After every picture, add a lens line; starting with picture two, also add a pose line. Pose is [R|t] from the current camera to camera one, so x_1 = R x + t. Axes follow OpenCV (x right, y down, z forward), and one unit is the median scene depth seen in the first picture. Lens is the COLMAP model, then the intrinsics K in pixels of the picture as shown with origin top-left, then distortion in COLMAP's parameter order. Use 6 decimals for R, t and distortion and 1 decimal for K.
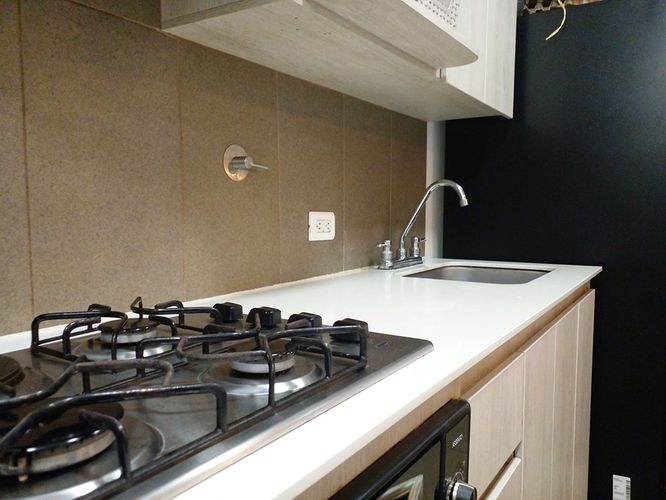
lens RADIAL K [[537.1, 0, 342.7], [0, 537.1, 249.9], [0, 0, 1]] dist [0.094915, -0.116934]
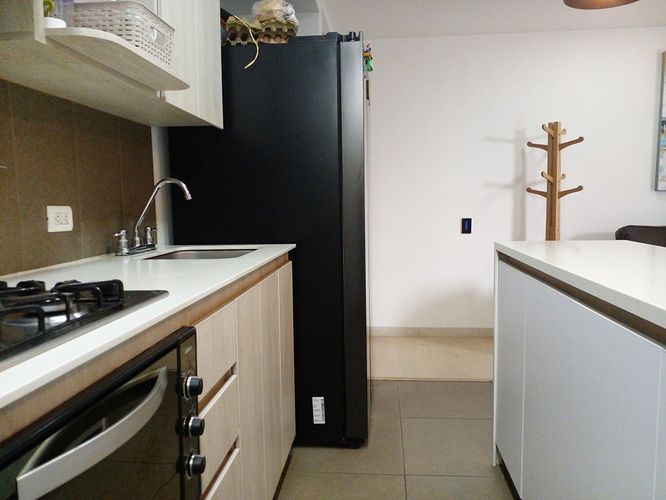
lens RADIAL K [[531.9, 0, 342.7], [0, 531.9, 252.0], [0, 0, 1]] dist [0.012021, 0.003678]
pose [[0.881253, -0.062088, 0.468548, -0.043712], [0.057003, 0.998060, 0.025041, 0.029754], [-0.469194, 0.004641, 0.883083, -0.252872]]
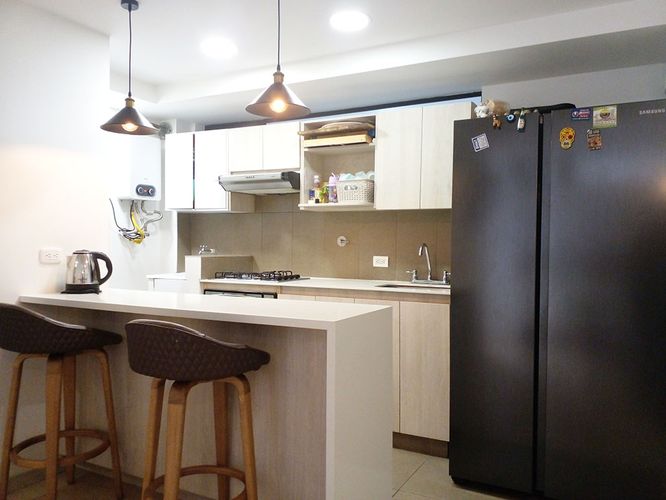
lens RADIAL K [[531.9, 0, 342.7], [0, 531.9, 252.0], [0, 0, 1]] dist [0.012021, 0.003678]
pose [[0.086378, 0.009501, -0.996217, 2.494994], [-0.089229, 0.996010, 0.001763, -0.076456], [0.992259, 0.088739, 0.086882, 0.564544]]
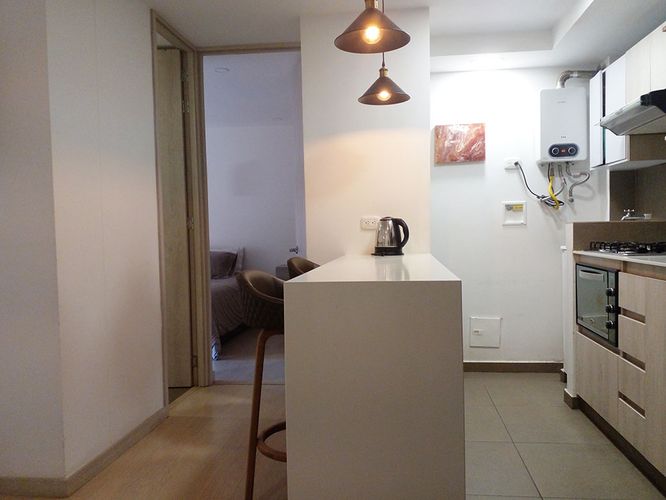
lens RADIAL K [[537.1, 0, 342.7], [0, 537.1, 249.9], [0, 0, 1]] dist [0.094915, -0.116934]
pose [[-0.896801, 0.030677, -0.441369, 1.673469], [-0.021109, 0.993491, 0.111941, -0.102194], [0.441930, 0.109706, -0.890316, 1.588405]]
